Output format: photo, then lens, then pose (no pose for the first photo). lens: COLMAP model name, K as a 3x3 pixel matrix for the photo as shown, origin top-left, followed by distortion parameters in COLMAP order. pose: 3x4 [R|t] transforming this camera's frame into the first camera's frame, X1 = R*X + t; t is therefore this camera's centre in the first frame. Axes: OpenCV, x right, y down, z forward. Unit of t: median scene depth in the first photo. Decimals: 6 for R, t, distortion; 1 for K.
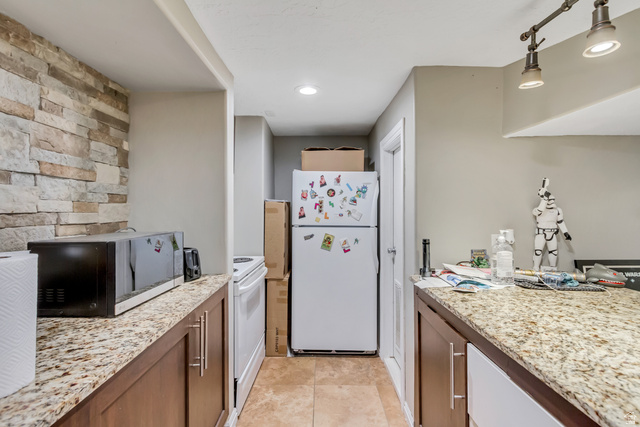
lens RADIAL K [[294.6, 0, 321.1], [0, 294.6, 210.6], [0, 0, 1]] dist [-0.001491, -0.000774]
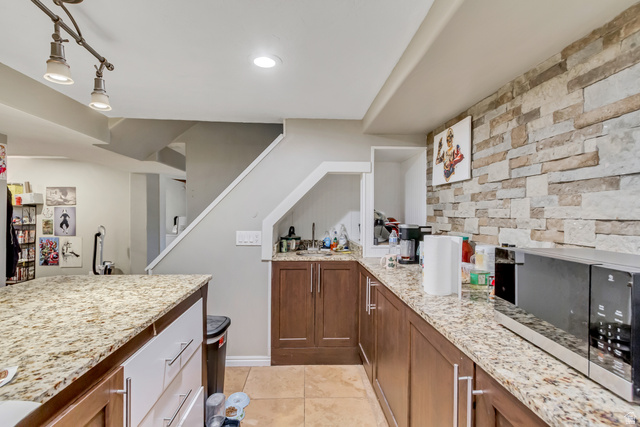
lens RADIAL K [[294.6, 0, 318.6], [0, 294.6, 213.4], [0, 0, 1]] dist [-0.001491, -0.000774]
pose [[-0.998675, -0.004660, -0.051253, -0.026483], [-0.004791, 0.999986, 0.002442, -0.007071], [0.051241, 0.002684, -0.998683, 1.370168]]
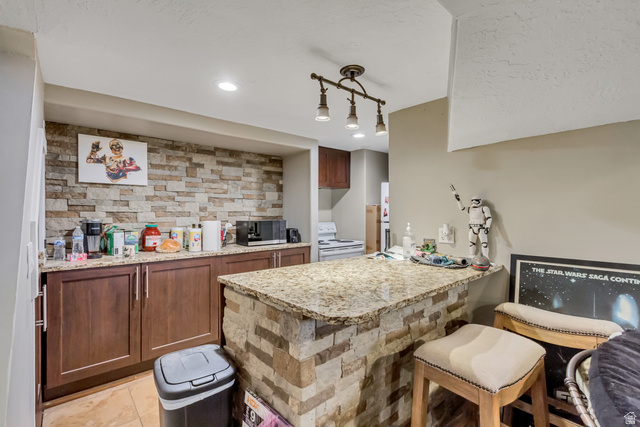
lens RADIAL K [[294.6, 0, 321.9], [0, 294.6, 214.1], [0, 0, 1]] dist [-0.001491, -0.000774]
pose [[0.667670, 0.002064, -0.744454, 1.408750], [-0.000753, 0.999998, 0.002098, 0.020240], [0.744457, -0.000840, 0.667670, -0.304275]]
